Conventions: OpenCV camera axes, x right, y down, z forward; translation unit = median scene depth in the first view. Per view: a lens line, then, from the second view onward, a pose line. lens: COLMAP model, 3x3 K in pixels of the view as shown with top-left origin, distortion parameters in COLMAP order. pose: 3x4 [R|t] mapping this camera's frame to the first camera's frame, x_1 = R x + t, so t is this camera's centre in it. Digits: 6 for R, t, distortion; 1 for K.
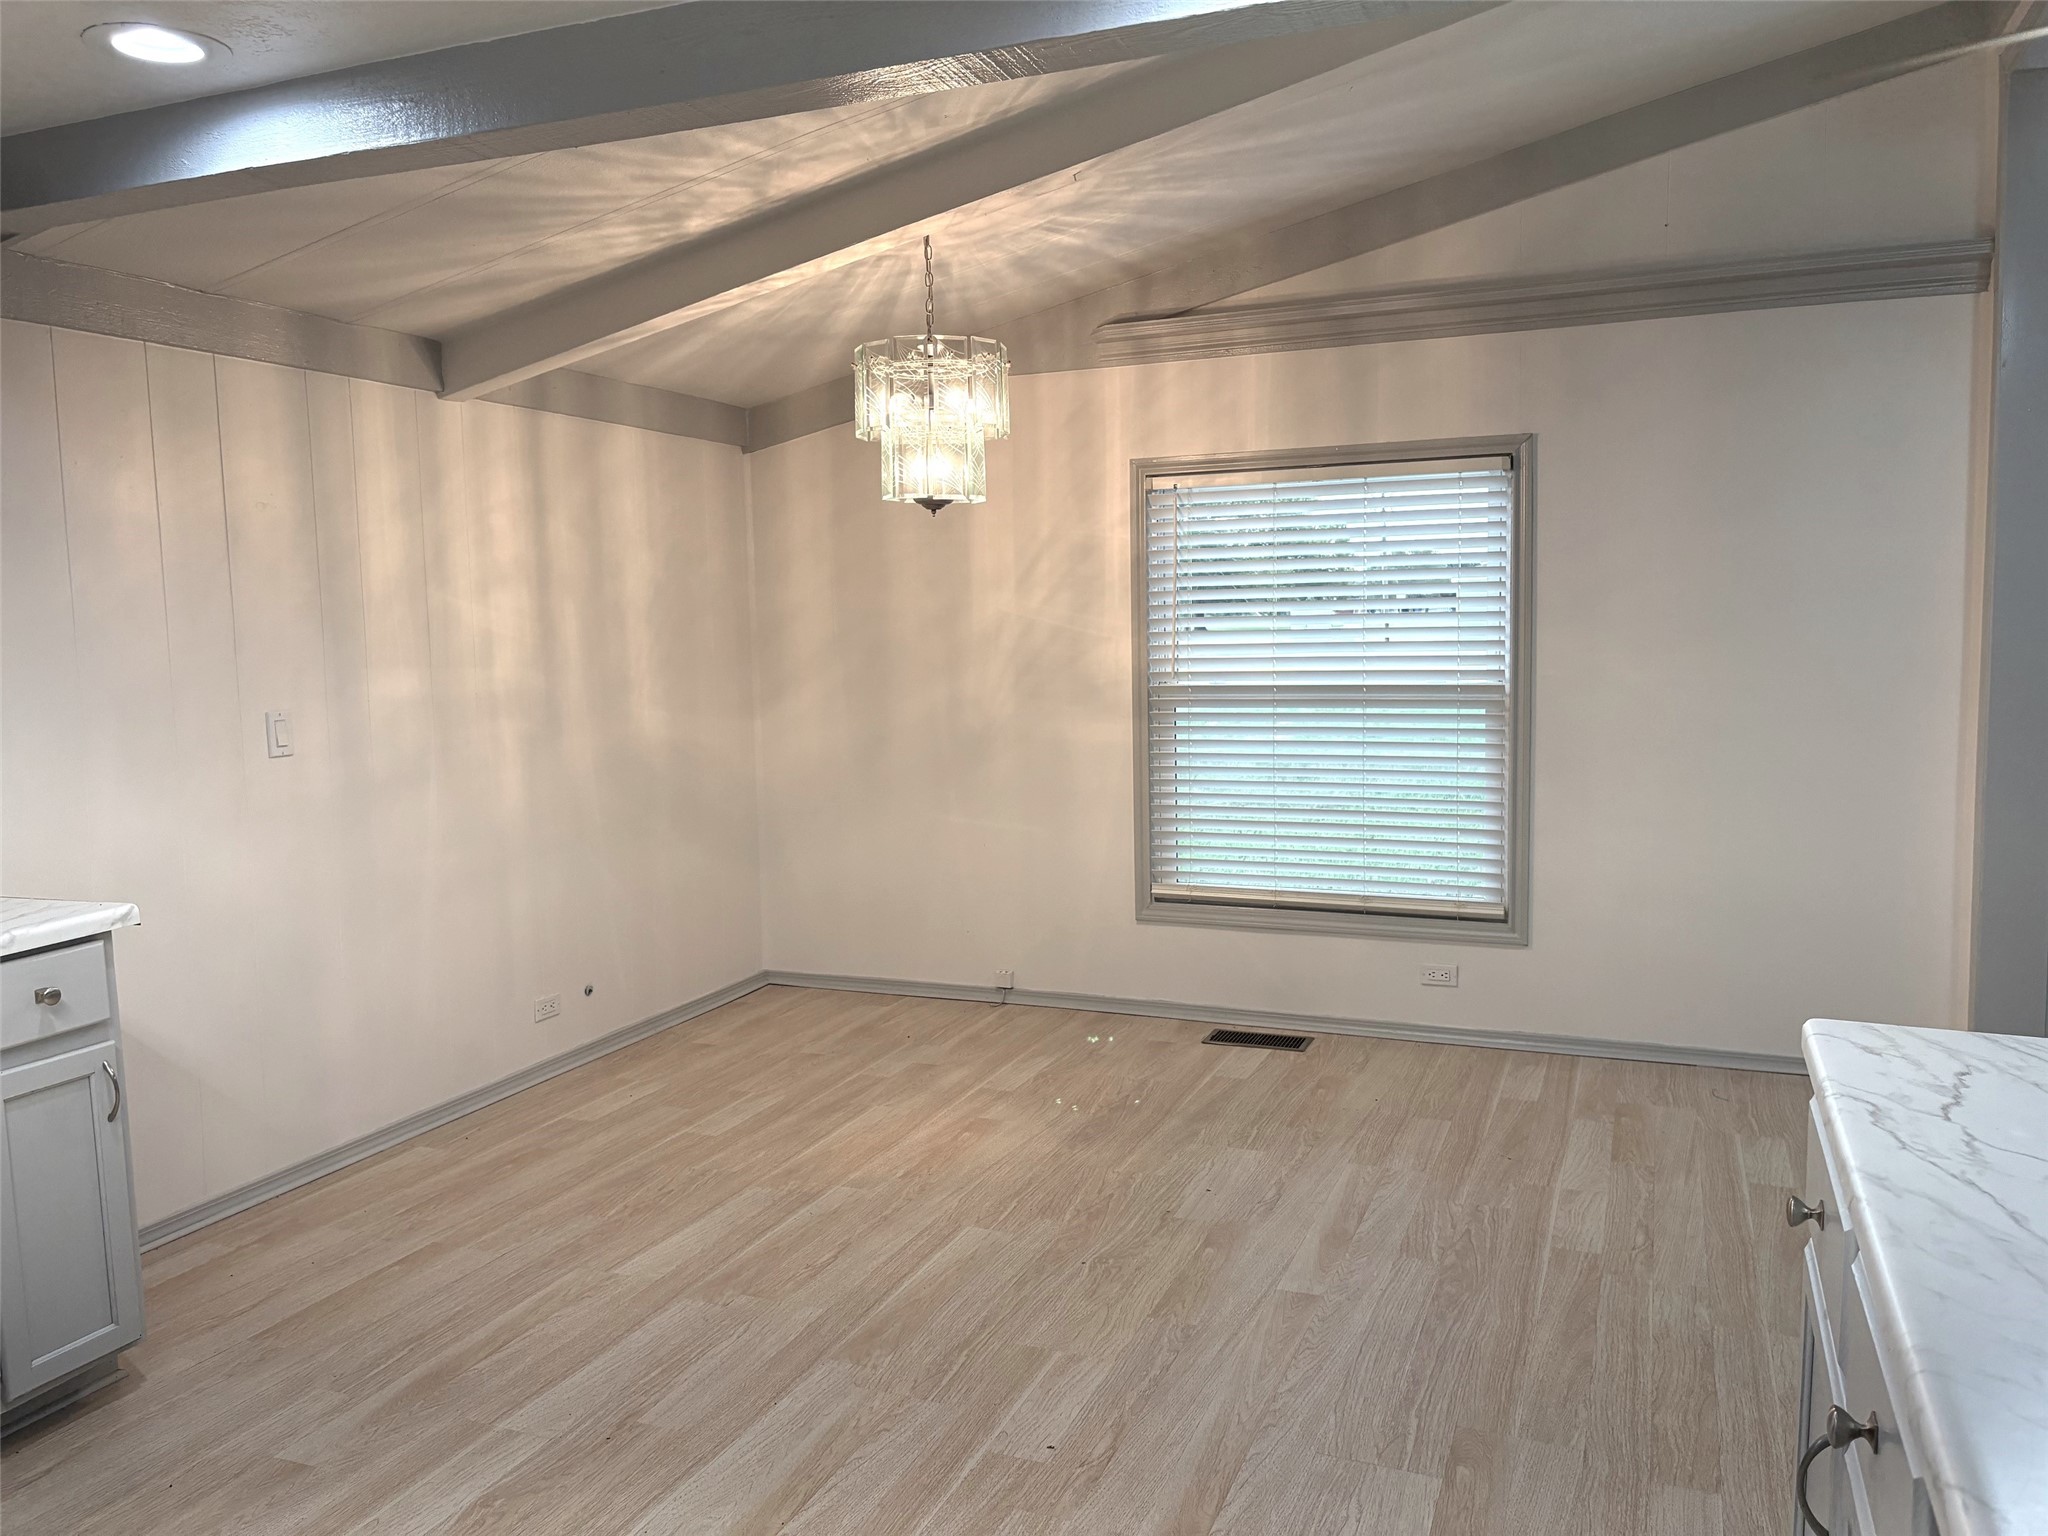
lens RADIAL K [[1543.1, 0, 1024.0], [0, 1543.1, 768.0], [0, 0, 1]] dist [0.002881, -0.003996]
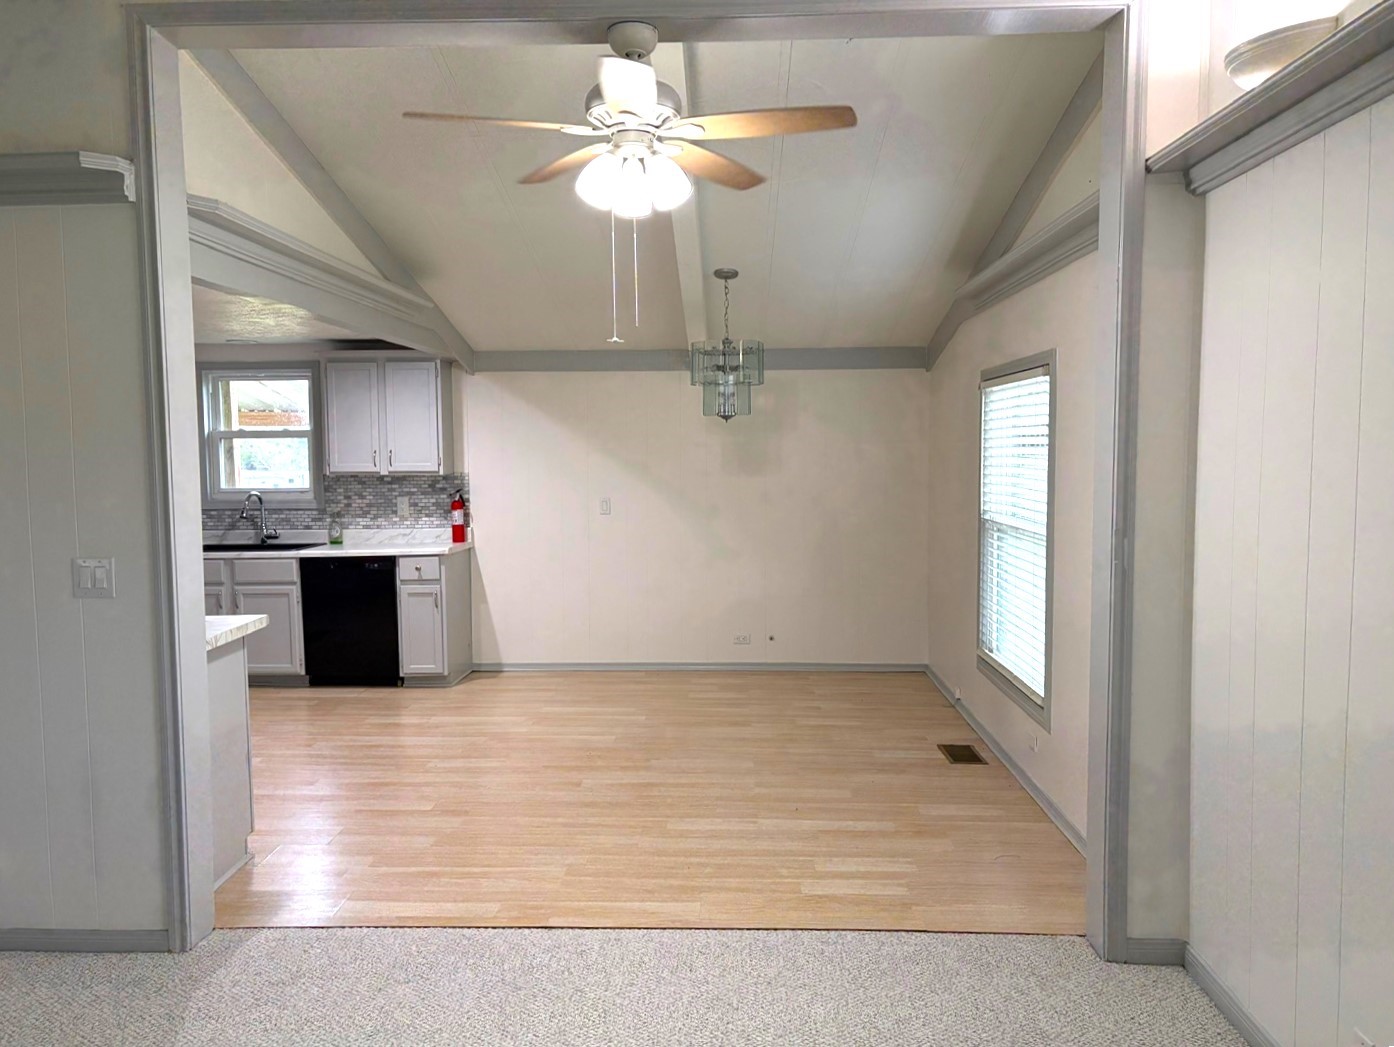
lens RADIAL K [[1118.5, 0, 697.0], [0, 1118.5, 523.5], [0, 0, 1]] dist [0.006311, 0.001127]
pose [[0.343091, 0.084879, -0.935459, 1.918525], [-0.092806, 0.994099, 0.056162, -0.155679], [0.934706, 0.067547, 0.348944, 0.632489]]
